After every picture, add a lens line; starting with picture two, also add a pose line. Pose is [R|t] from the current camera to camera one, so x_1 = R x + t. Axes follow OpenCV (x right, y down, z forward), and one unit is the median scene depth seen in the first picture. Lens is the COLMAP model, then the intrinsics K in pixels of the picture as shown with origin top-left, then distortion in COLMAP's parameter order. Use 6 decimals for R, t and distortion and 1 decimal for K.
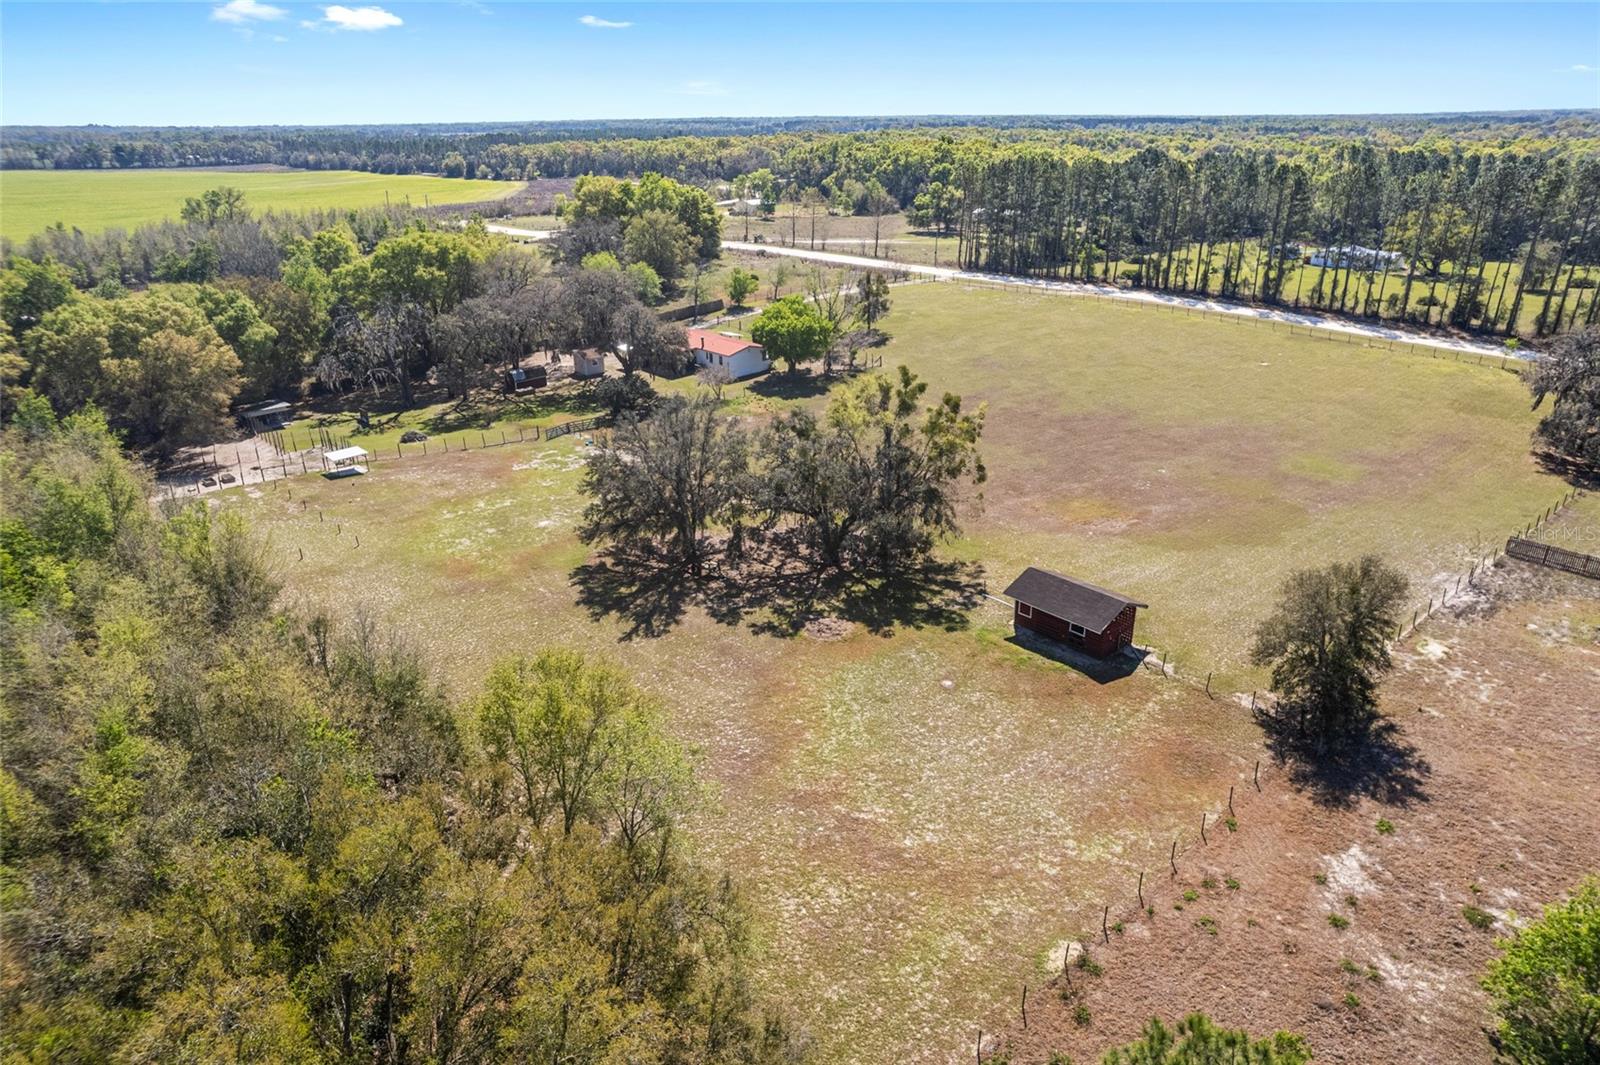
lens RADIAL K [[1018.7, 0, 799.7], [0, 1018.7, 532.2], [0, 0, 1]] dist [-0.060992, 0.054963]
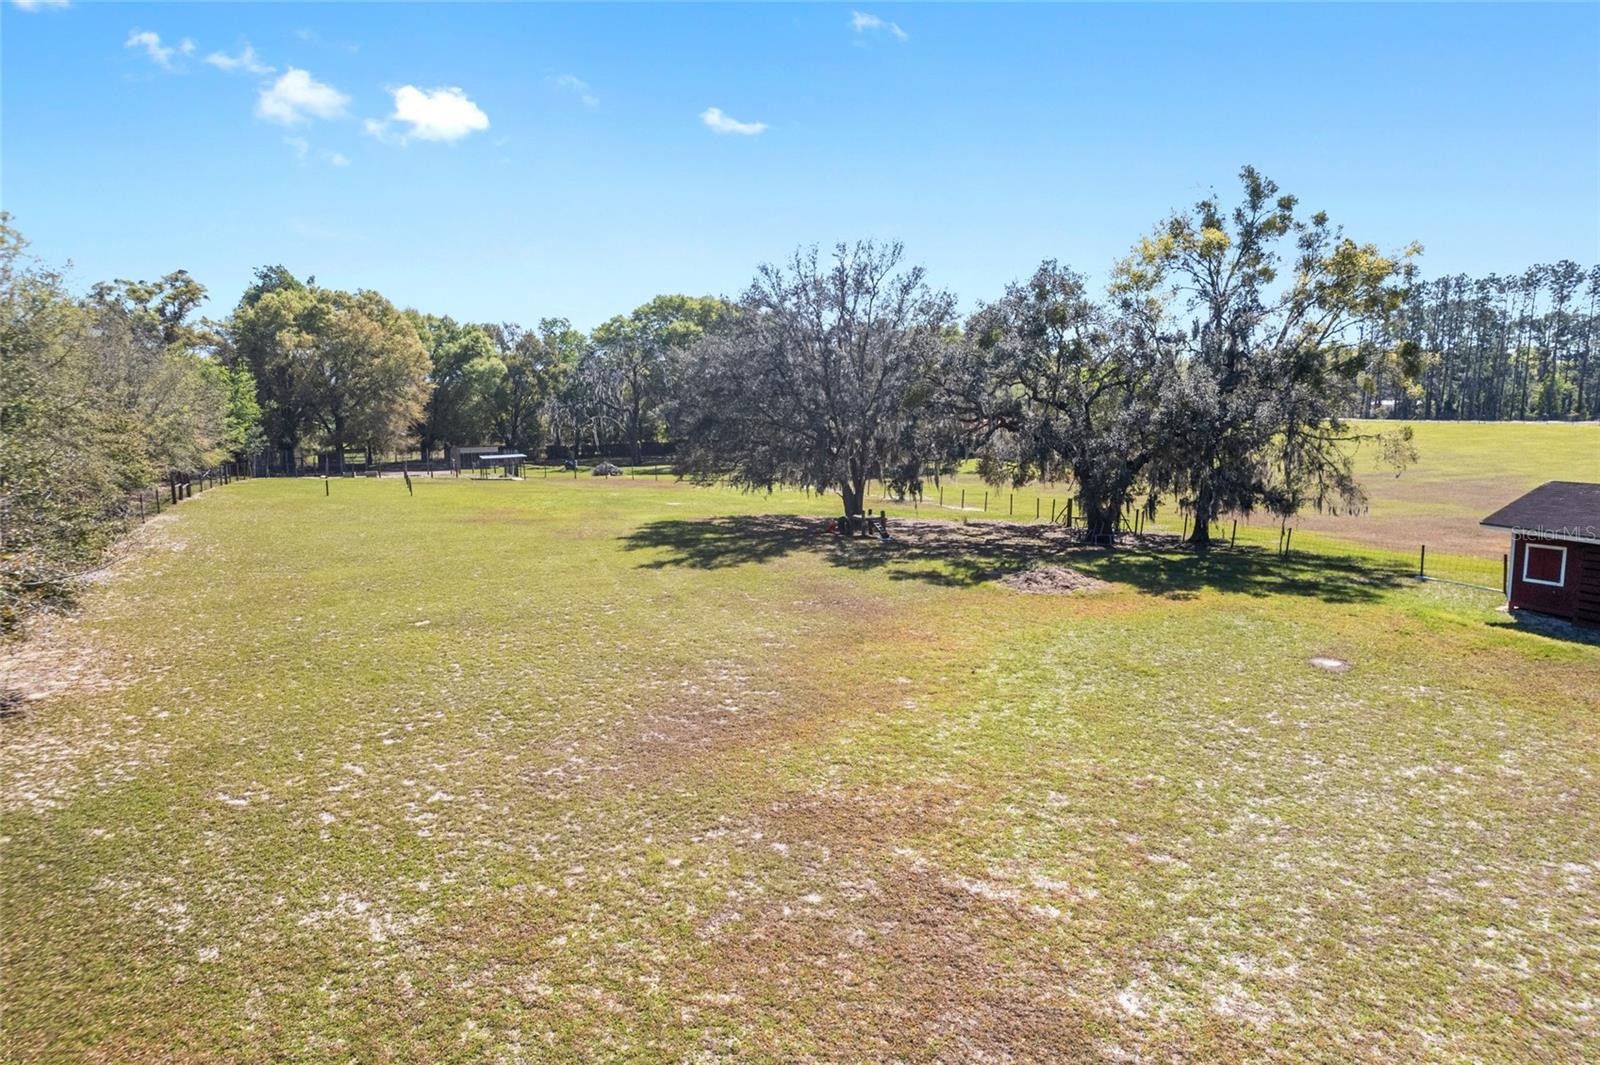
lens RADIAL K [[1018.7, 0, 805.3], [0, 1018.7, 534.4], [0, 0, 1]] dist [-0.060992, 0.054963]
pose [[0.940012, 0.060275, -0.335776, 0.094597], [-0.139591, 0.966056, -0.217373, 0.231399], [0.311276, 0.251204, 0.916517, 0.649207]]
